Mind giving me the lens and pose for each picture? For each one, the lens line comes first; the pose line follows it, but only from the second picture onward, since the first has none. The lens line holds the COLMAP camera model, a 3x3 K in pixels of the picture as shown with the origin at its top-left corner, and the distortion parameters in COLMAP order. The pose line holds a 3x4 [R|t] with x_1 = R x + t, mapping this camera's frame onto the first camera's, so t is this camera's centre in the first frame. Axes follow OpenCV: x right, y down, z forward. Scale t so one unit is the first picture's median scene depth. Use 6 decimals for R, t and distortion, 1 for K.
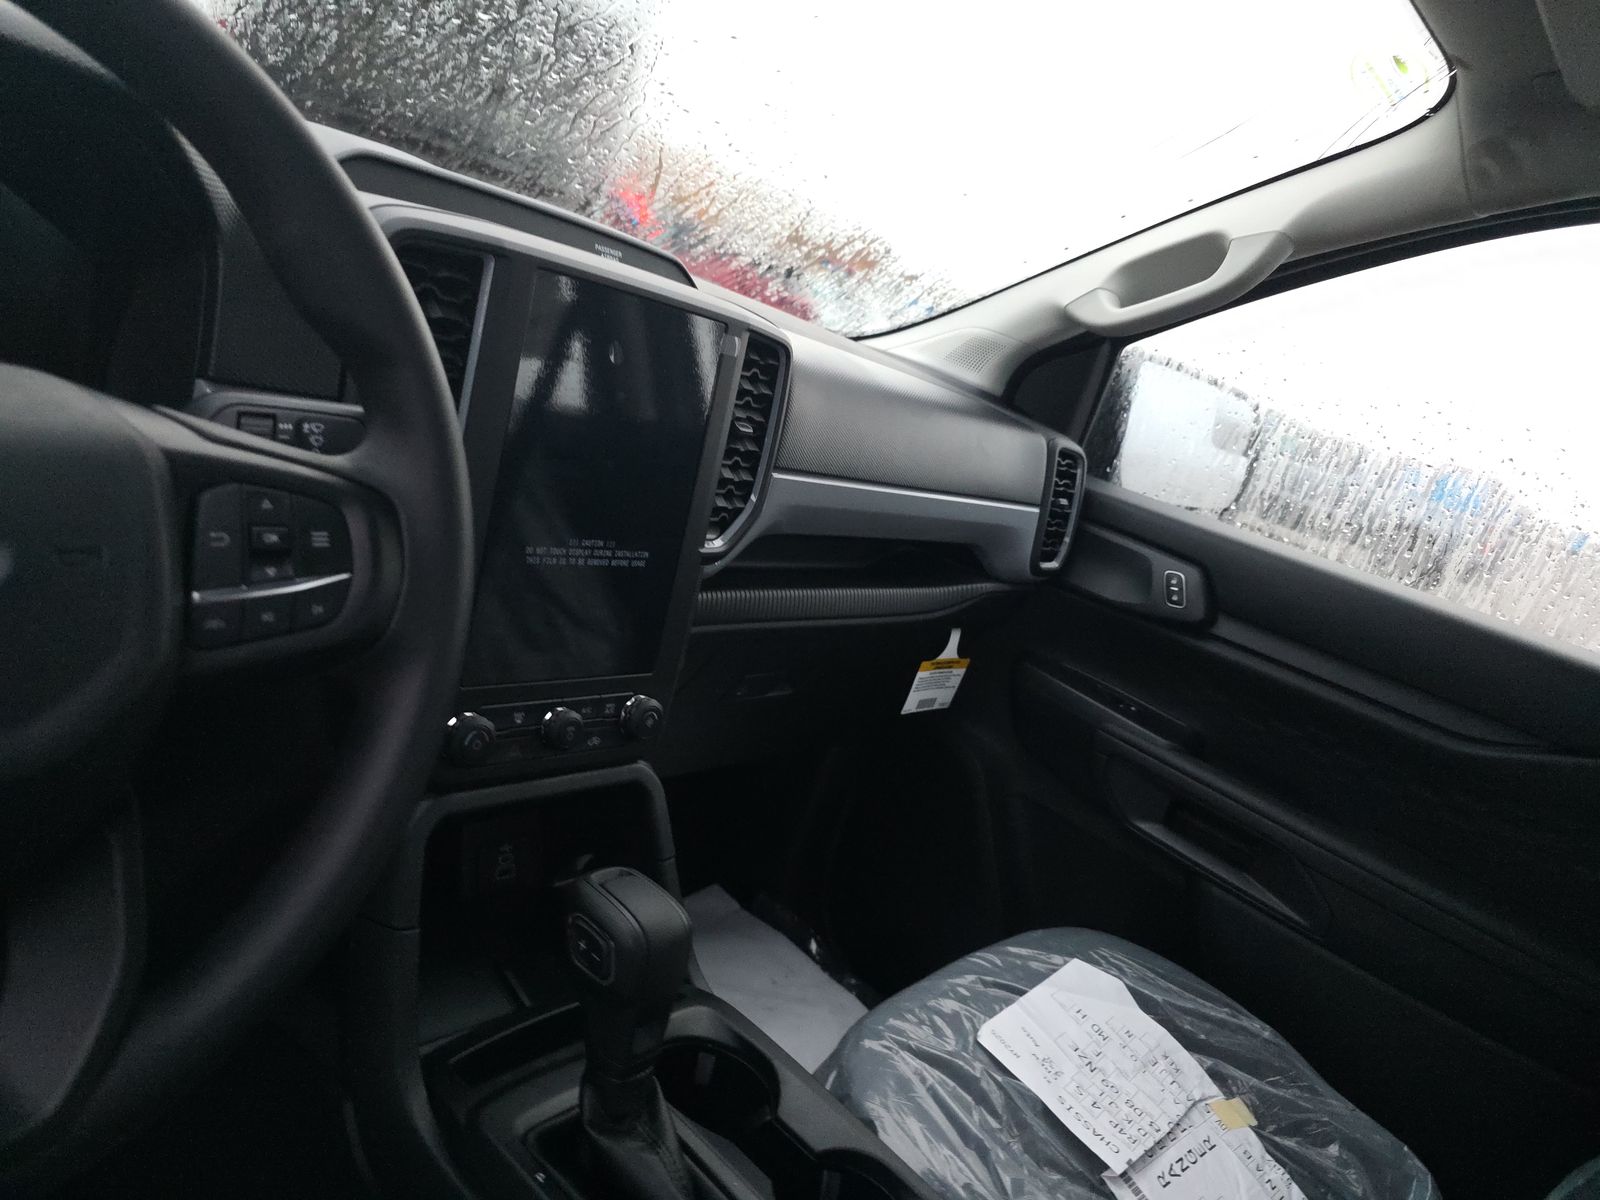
lens RADIAL K [[1072.9, 0, 823.1], [0, 1072.9, 595.0], [0, 0, 1]] dist [0.048912, -0.041192]
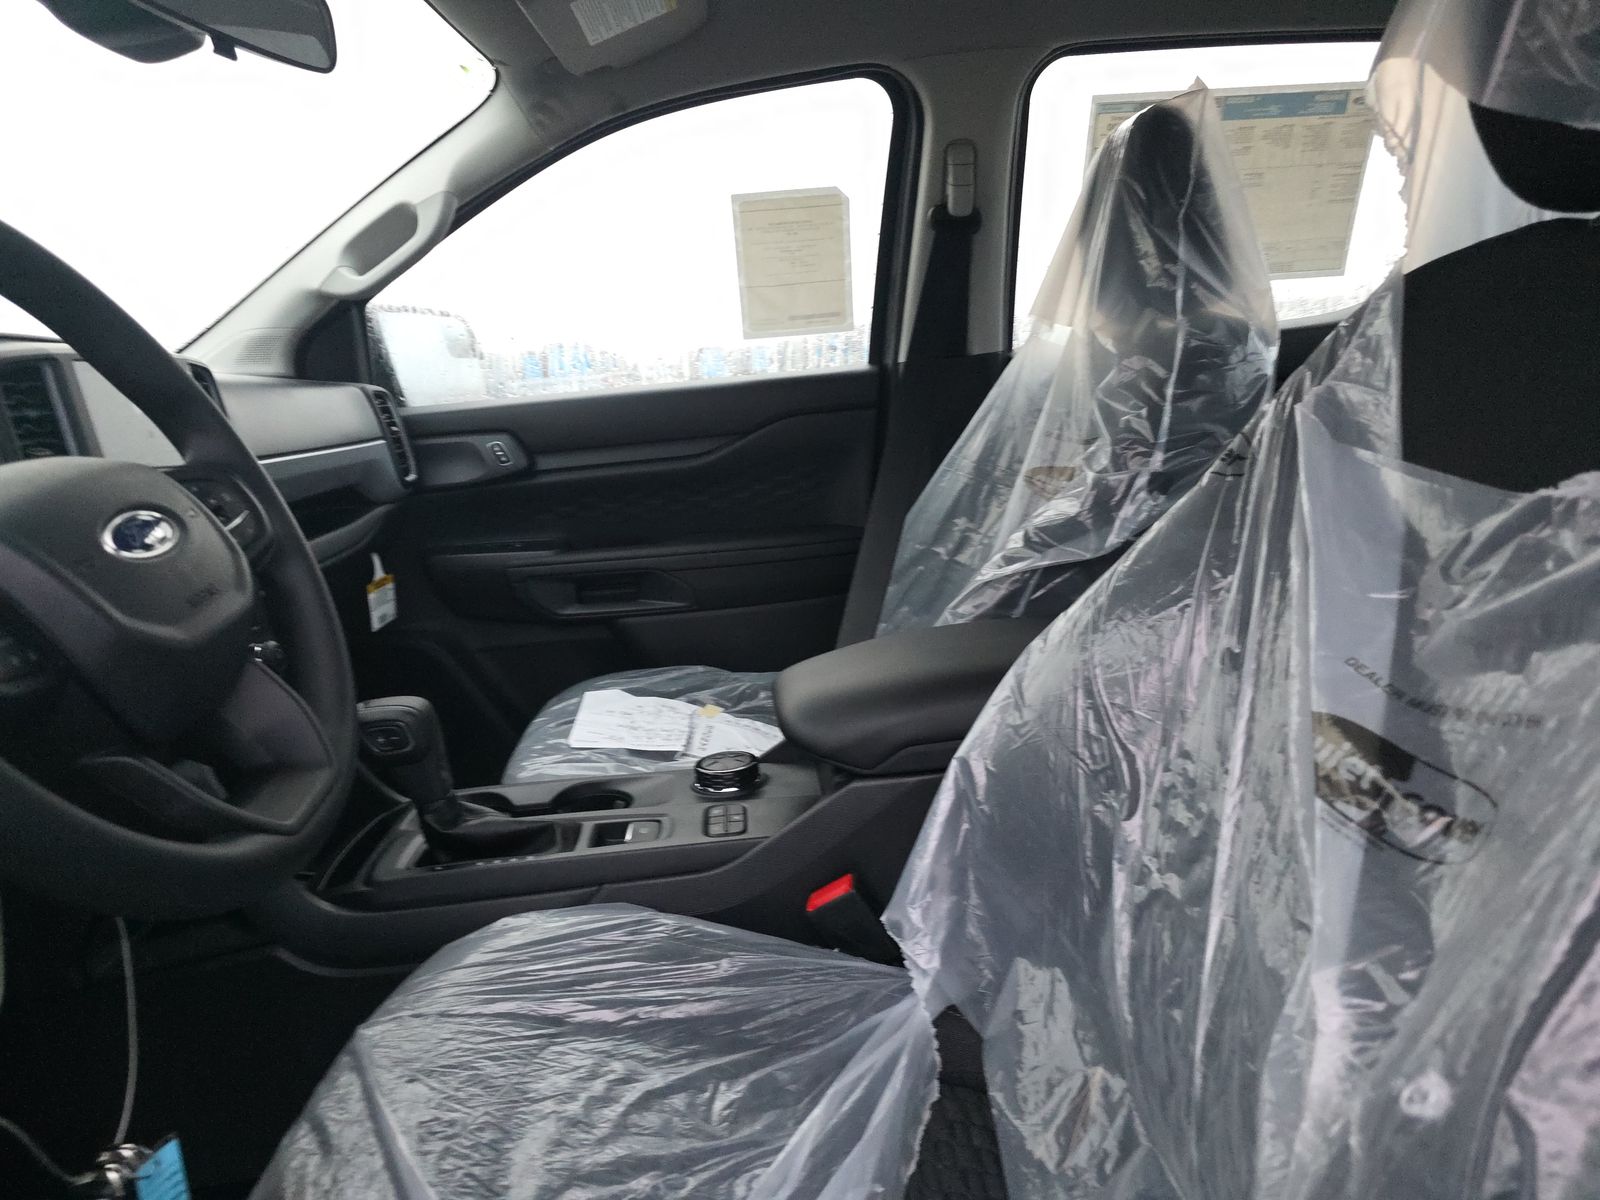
lens RADIAL K [[1076.3, 0, 803.9], [0, 1076.3, 621.1], [0, 0, 1]] dist [0.047667, -0.039538]
pose [[0.665463, -0.502622, 0.551842, -0.463889], [0.459147, 0.858531, 0.228275, 0.065859], [-0.588510, 0.101468, 0.802098, -0.523169]]
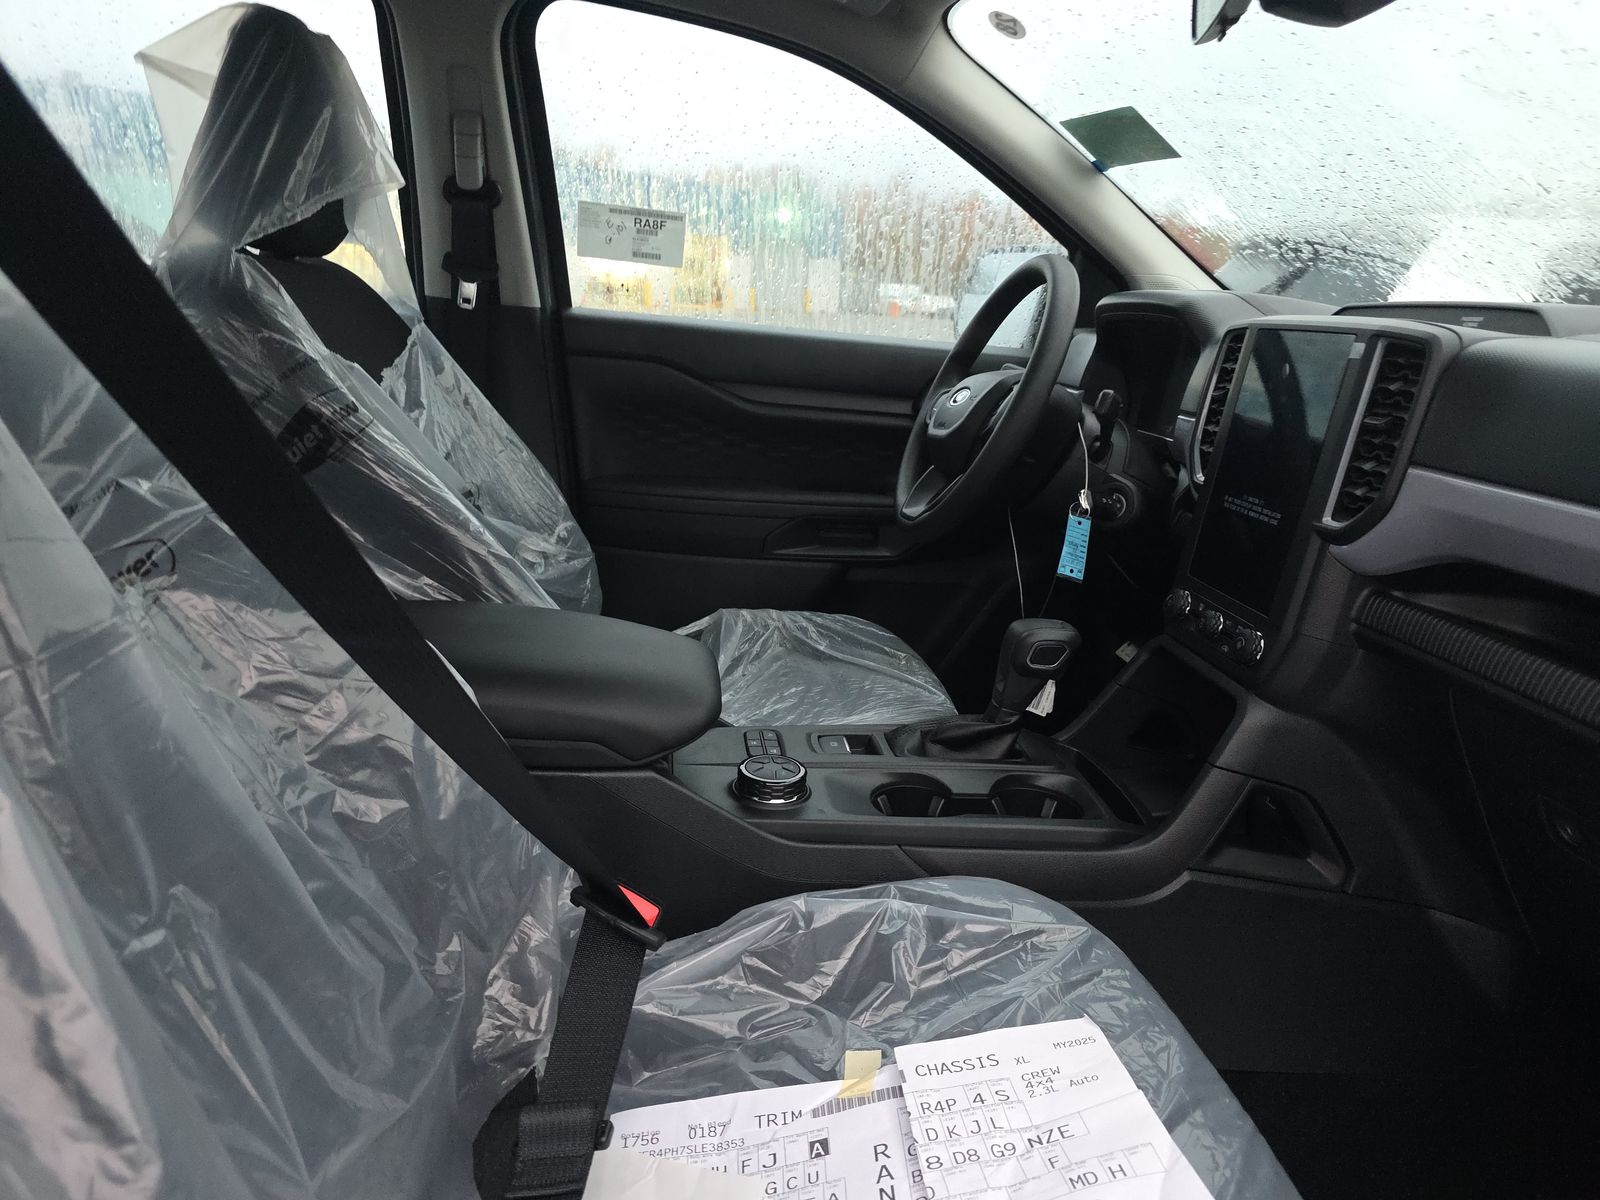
lens RADIAL K [[1072.9, 0, 823.1], [0, 1072.9, 595.0], [0, 0, 1]] dist [0.048912, -0.041192]
pose [[-0.626804, -0.151660, -0.764275, 1.117626], [-0.427500, 0.886996, 0.174592, 0.052775], [0.651430, 0.436162, -0.620807, 1.414532]]
